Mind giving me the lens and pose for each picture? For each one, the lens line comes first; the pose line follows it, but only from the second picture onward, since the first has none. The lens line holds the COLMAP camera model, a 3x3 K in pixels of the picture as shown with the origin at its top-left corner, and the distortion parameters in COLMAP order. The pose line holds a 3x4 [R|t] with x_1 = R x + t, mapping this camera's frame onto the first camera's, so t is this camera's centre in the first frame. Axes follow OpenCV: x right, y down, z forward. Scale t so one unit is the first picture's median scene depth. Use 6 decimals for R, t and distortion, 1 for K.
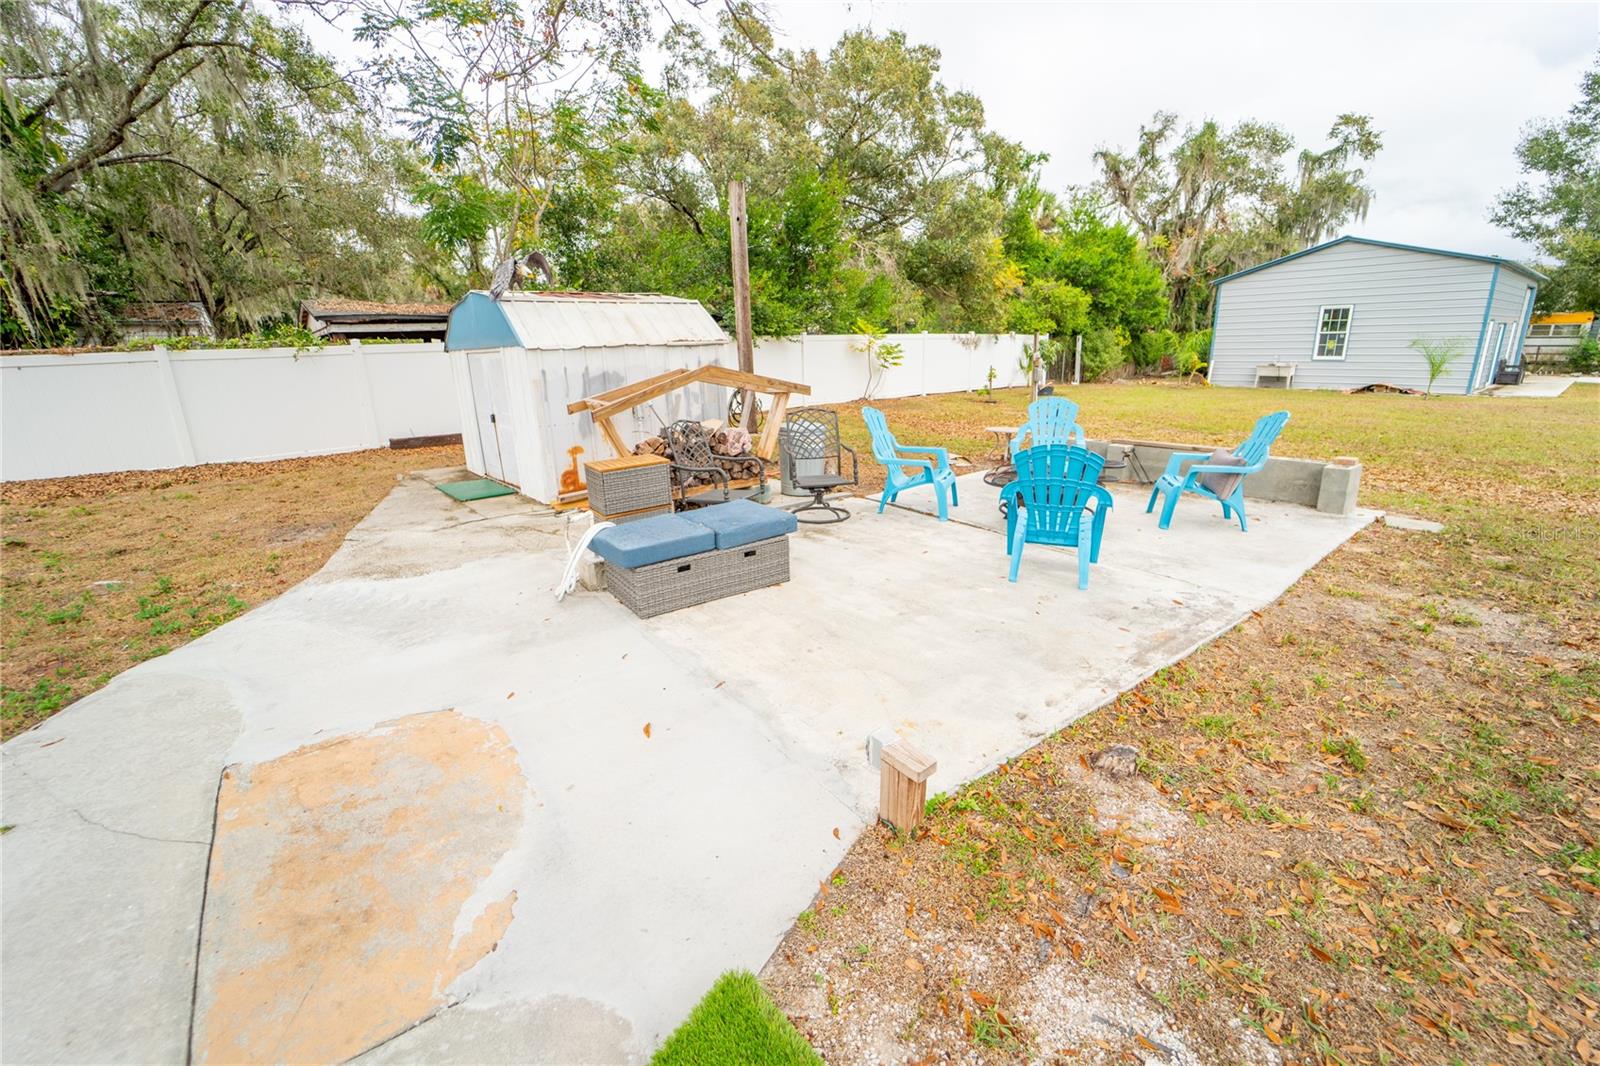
lens RADIAL K [[651.1, 0, 799.1], [0, 651.1, 533.5], [0, 0, 1]] dist [-0.021634, 0.000471]
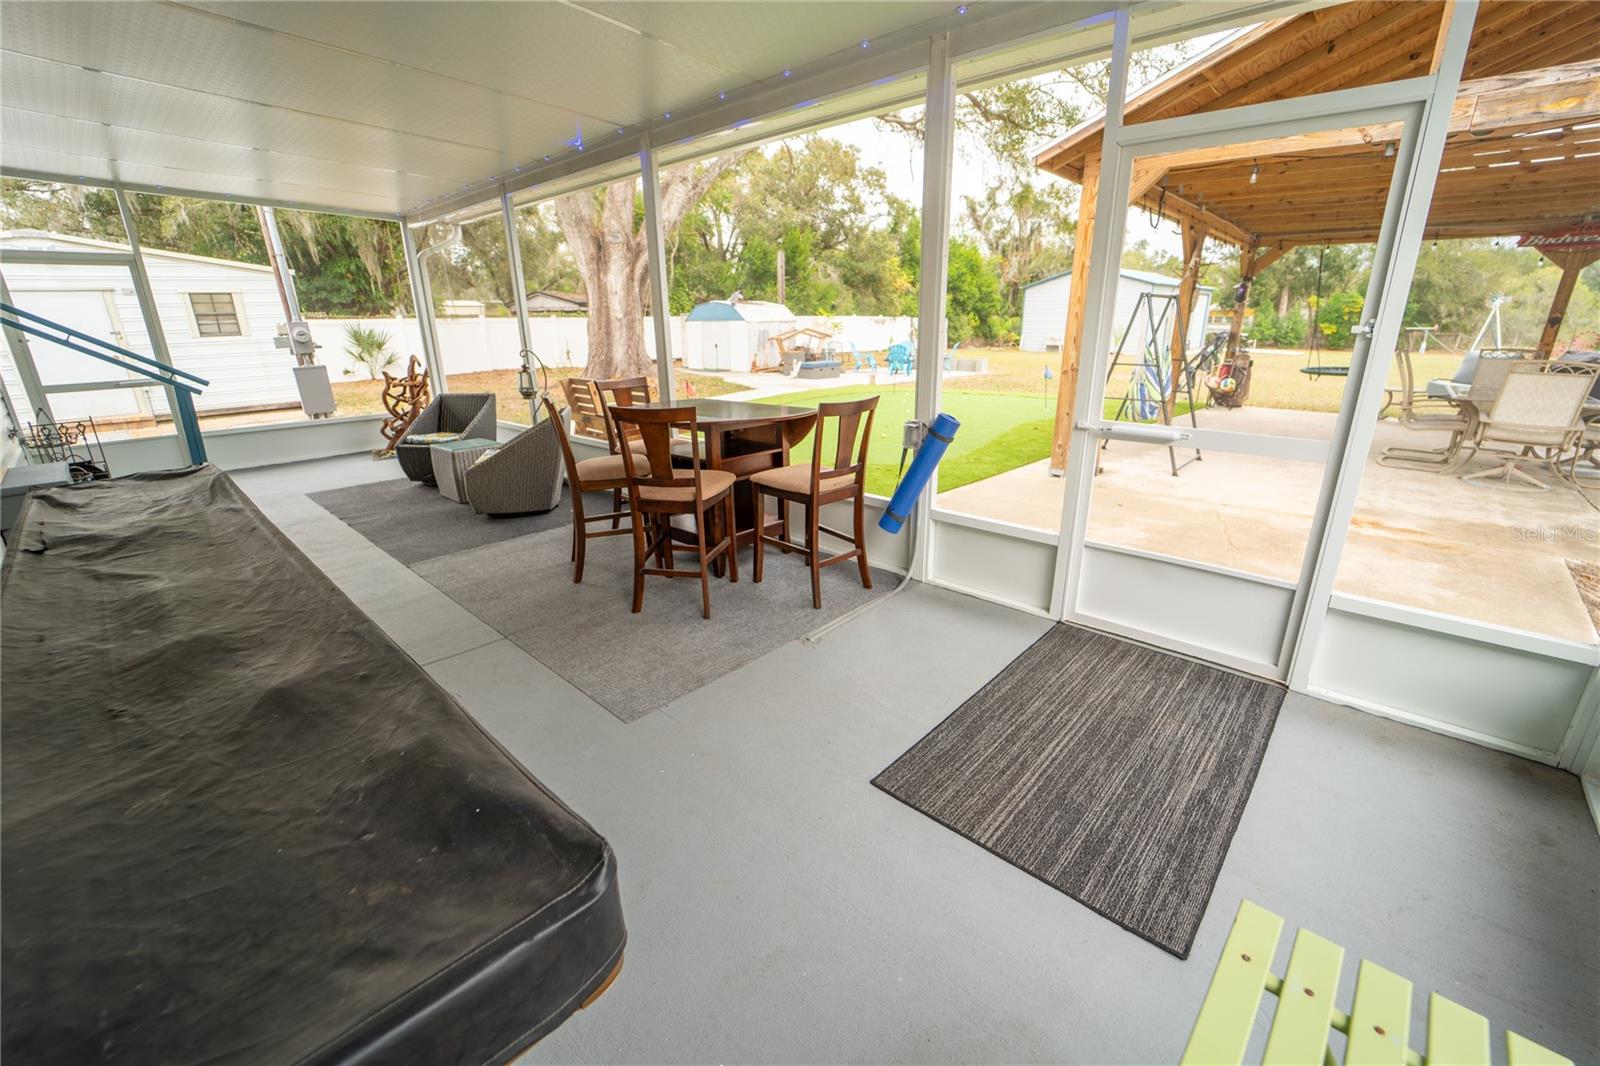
lens RADIAL K [[651.1, 0, 799.1], [0, 651.1, 533.5], [0, 0, 1]] dist [-0.021634, 0.000471]
pose [[0.991198, -0.020586, 0.130780, -0.158650], [0.016016, 0.999227, 0.035903, 0.172476], [-0.131418, -0.033492, 0.990761, -0.596602]]
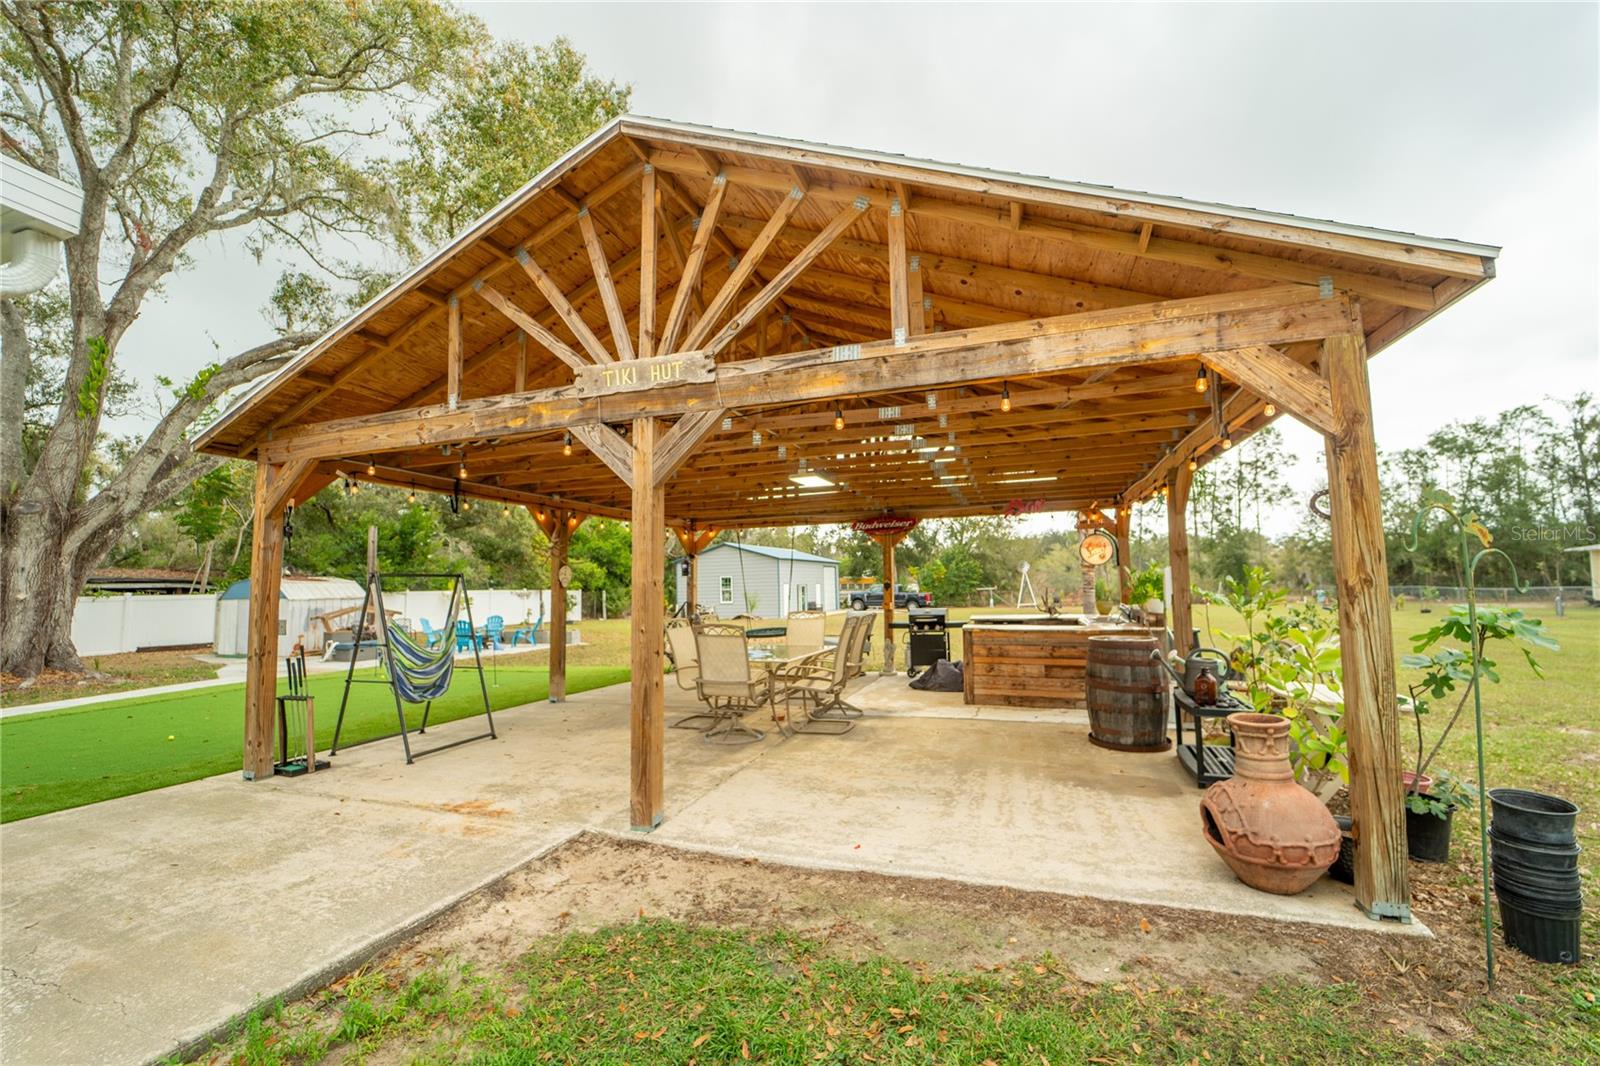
lens RADIAL K [[652.7, 0, 798.8], [0, 652.7, 533.9], [0, 0, 1]] dist [-0.020656, -0.000264]
pose [[0.860029, 0.049642, 0.507825, 0.014120], [0.139733, 0.934294, -0.327977, 0.180220], [-0.490739, 0.353030, 0.796583, -0.644002]]
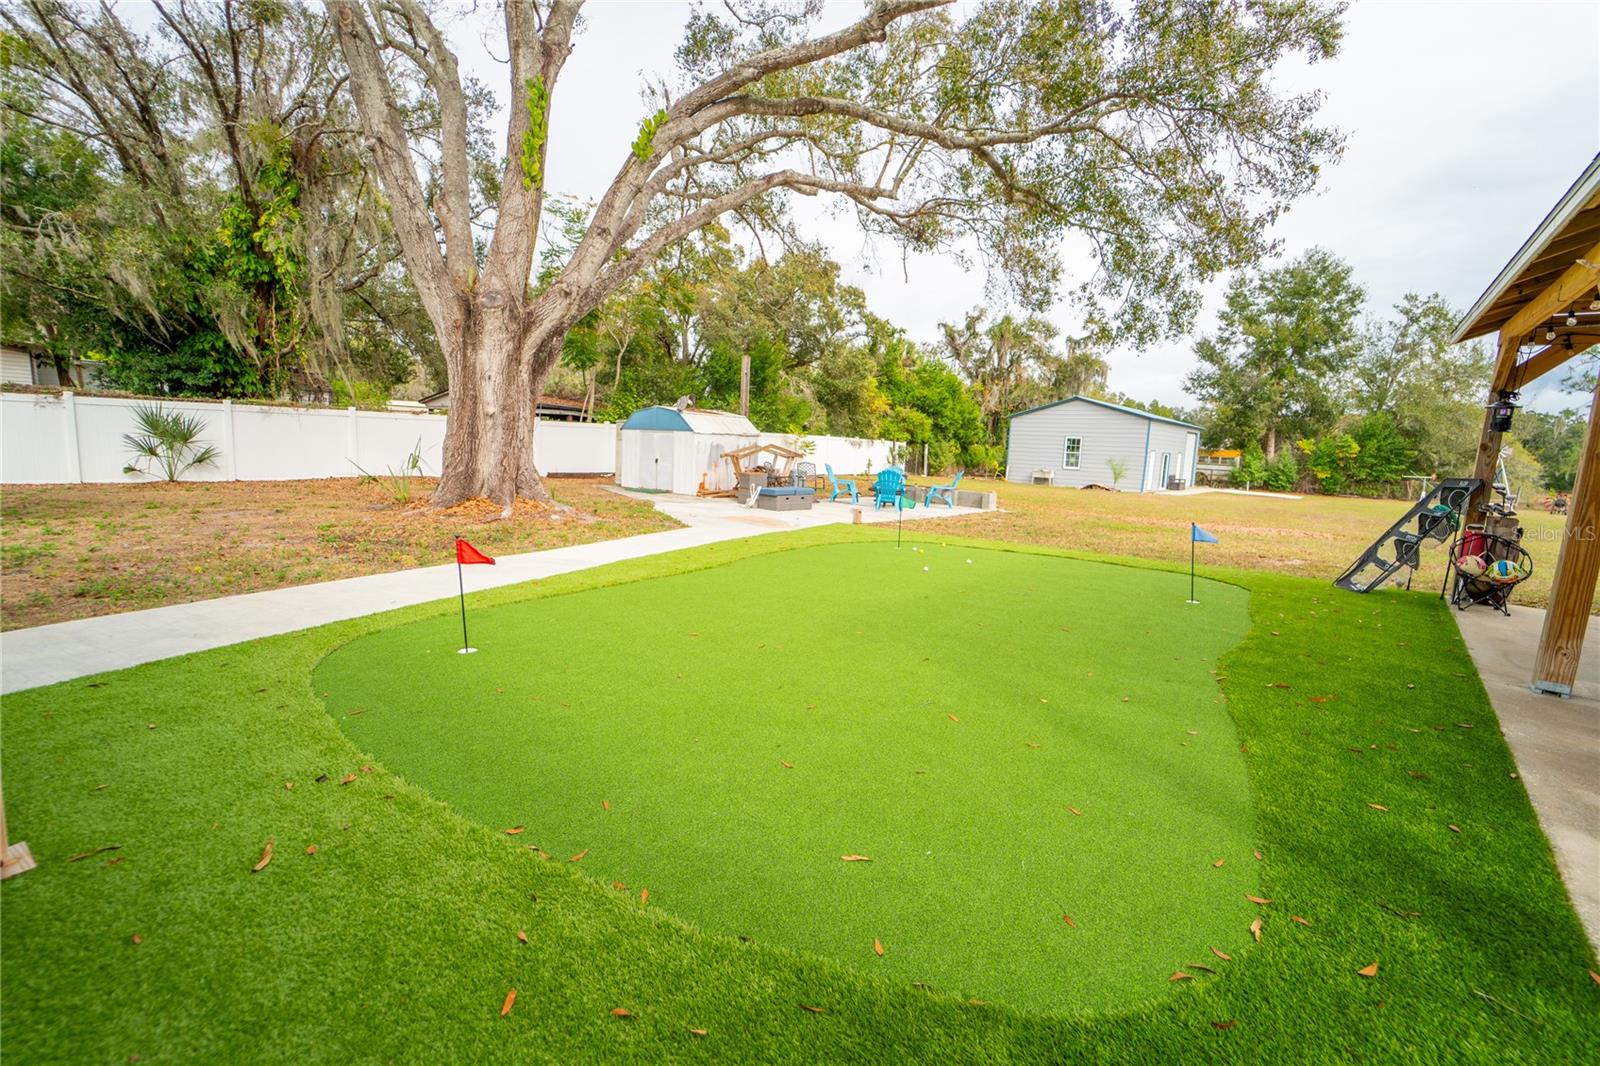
lens RADIAL K [[651.1, 0, 799.1], [0, 651.1, 533.5], [0, 0, 1]] dist [-0.021634, 0.000471]
pose [[0.982322, 0.046102, 0.181436, -0.121560], [-0.020454, 0.989832, -0.140765, 0.119272], [-0.186080, 0.134566, 0.973276, -0.392544]]
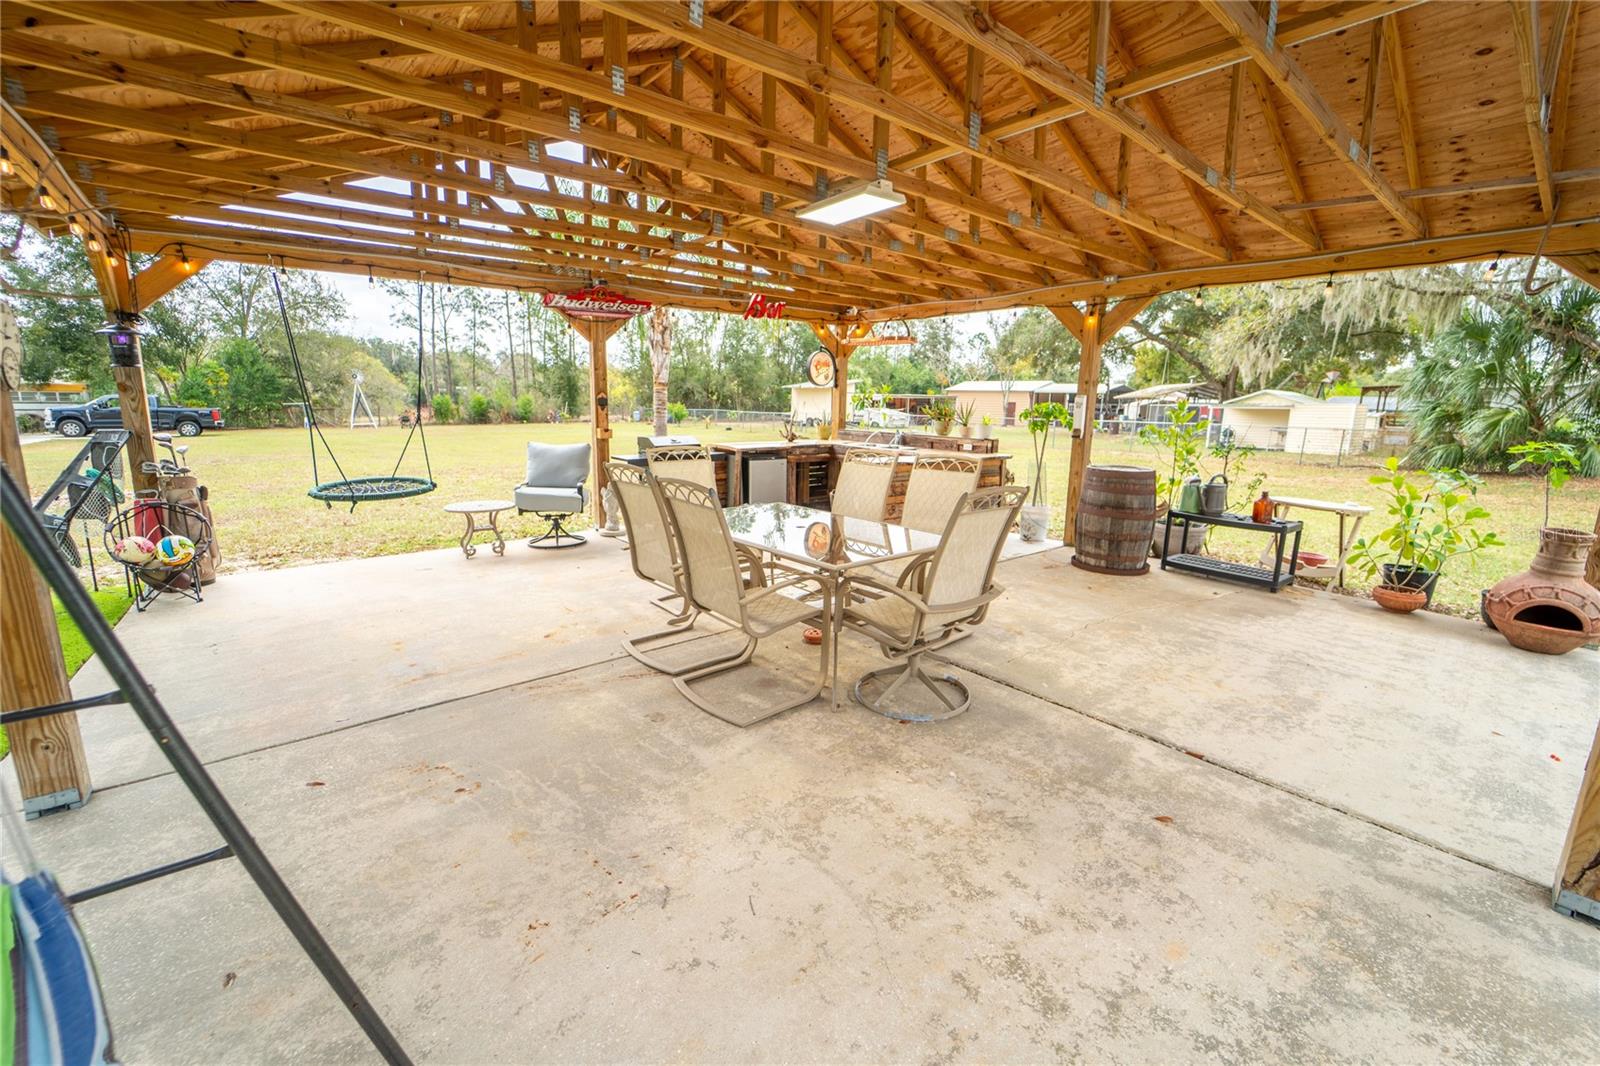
lens RADIAL K [[651.1, 0, 799.1], [0, 651.1, 533.5], [0, 0, 1]] dist [-0.021634, 0.000471]
pose [[0.006840, -0.175234, 0.984503, -0.001134], [0.265656, 0.949467, 0.167153, 0.107490], [-0.964044, 0.260395, 0.053046, -0.395734]]
